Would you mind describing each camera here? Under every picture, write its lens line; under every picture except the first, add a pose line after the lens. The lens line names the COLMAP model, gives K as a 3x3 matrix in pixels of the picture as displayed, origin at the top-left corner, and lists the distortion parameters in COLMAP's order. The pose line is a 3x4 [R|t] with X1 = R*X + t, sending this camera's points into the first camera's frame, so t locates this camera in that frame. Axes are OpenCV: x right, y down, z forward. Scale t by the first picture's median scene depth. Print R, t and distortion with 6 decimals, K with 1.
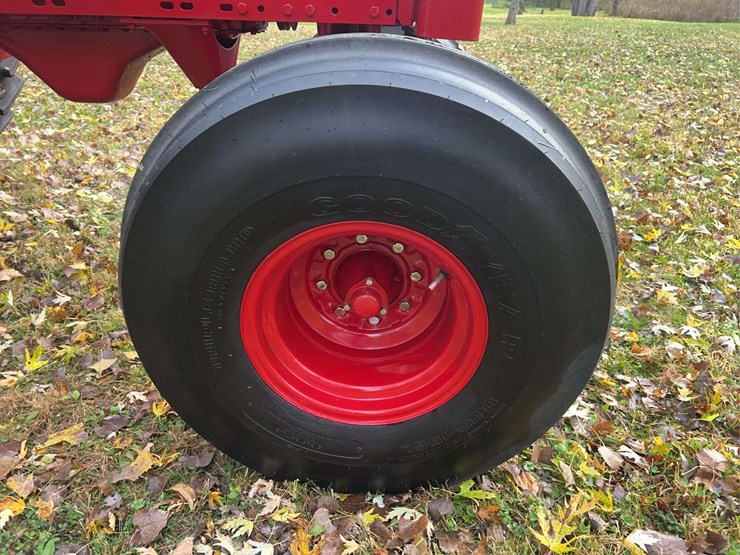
lens RADIAL K [[555.8, 0, 368.9], [0, 555.8, 277.9], [0, 0, 1]] dist [0.089269, -0.099929]
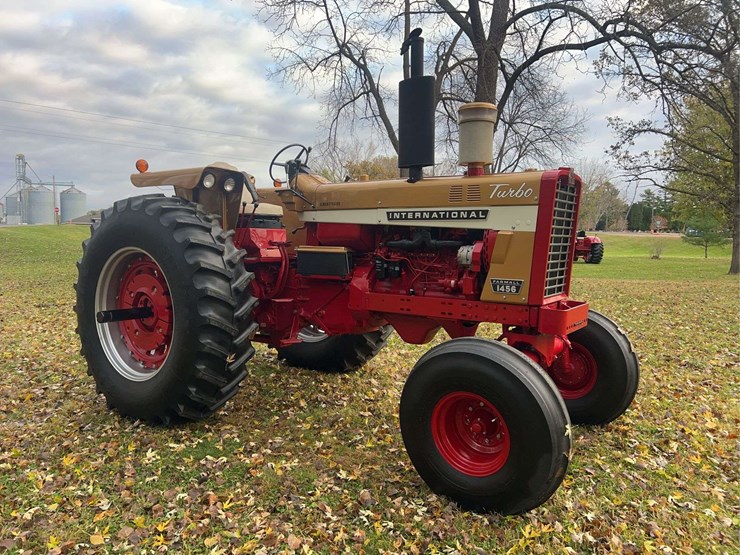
lens RADIAL K [[551.4, 0, 370.8], [0, 551.4, 280.1], [0, 0, 1]] dist [0.165185, -0.279616]
pose [[0.832824, 0.025380, -0.552956, 0.465471], [-0.237510, 0.918703, -0.315553, 0.163094], [0.499993, 0.394132, 0.771146, -0.725429]]
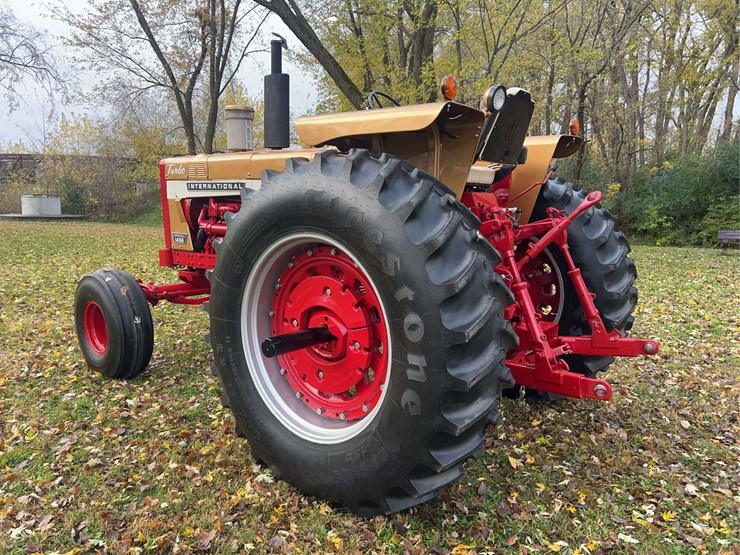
lens RADIAL K [[559.3, 0, 369.1], [0, 559.3, 276.7], [0, 0, 1]] dist [0.051500, -0.065202]
pose [[0.779955, 0.064752, -0.622476, 1.319417], [-0.286957, 0.920917, -0.263757, 0.092365], [0.556170, 0.384342, 0.736855, -0.500162]]
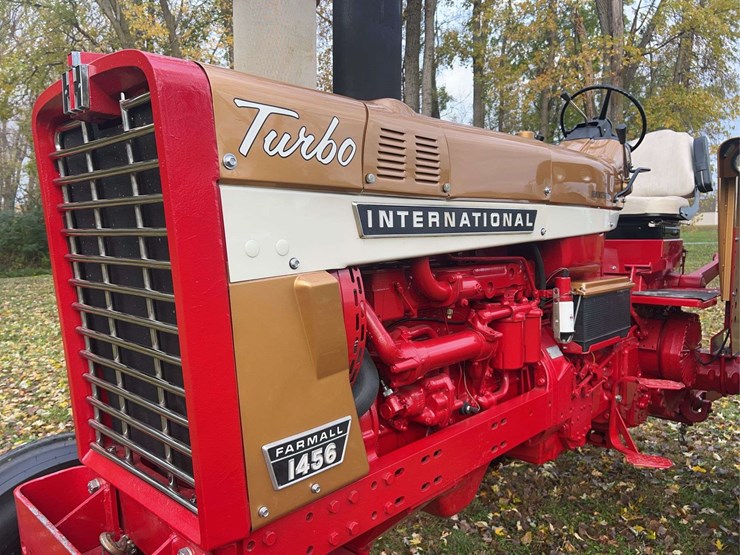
lens RADIAL K [[559.3, 0, 369.1], [0, 559.3, 276.7], [0, 0, 1]] dist [0.051500, -0.065202]
pose [[0.678549, -0.101585, 0.727497, -0.711528], [0.374492, 0.899855, -0.223643, -0.370836], [-0.631923, 0.424194, 0.648639, 0.166792]]
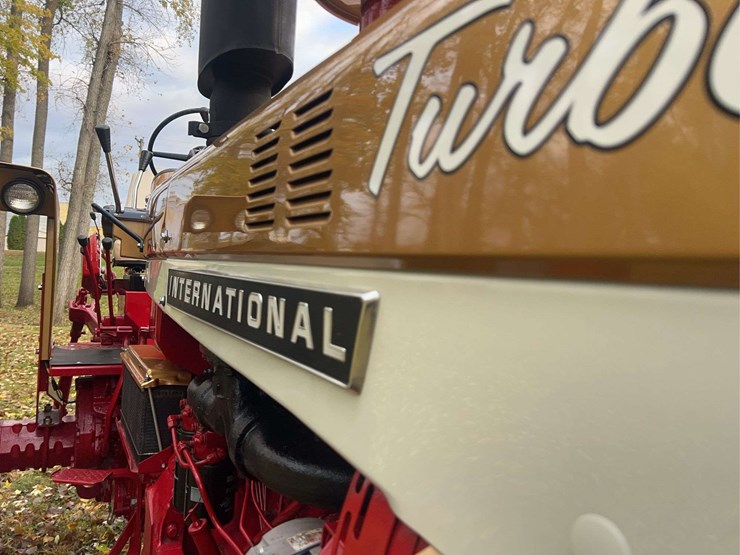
lens RADIAL K [[555.7, 0, 370.0], [0, 555.7, 277.5], [0, 0, 1]] dist [0.042688, -0.078515]
pose [[0.498275, 0.005755, -0.867000, 0.058019], [-0.425804, 0.872701, -0.238922, -0.489109], [0.755257, 0.488220, 0.437296, 0.378945]]
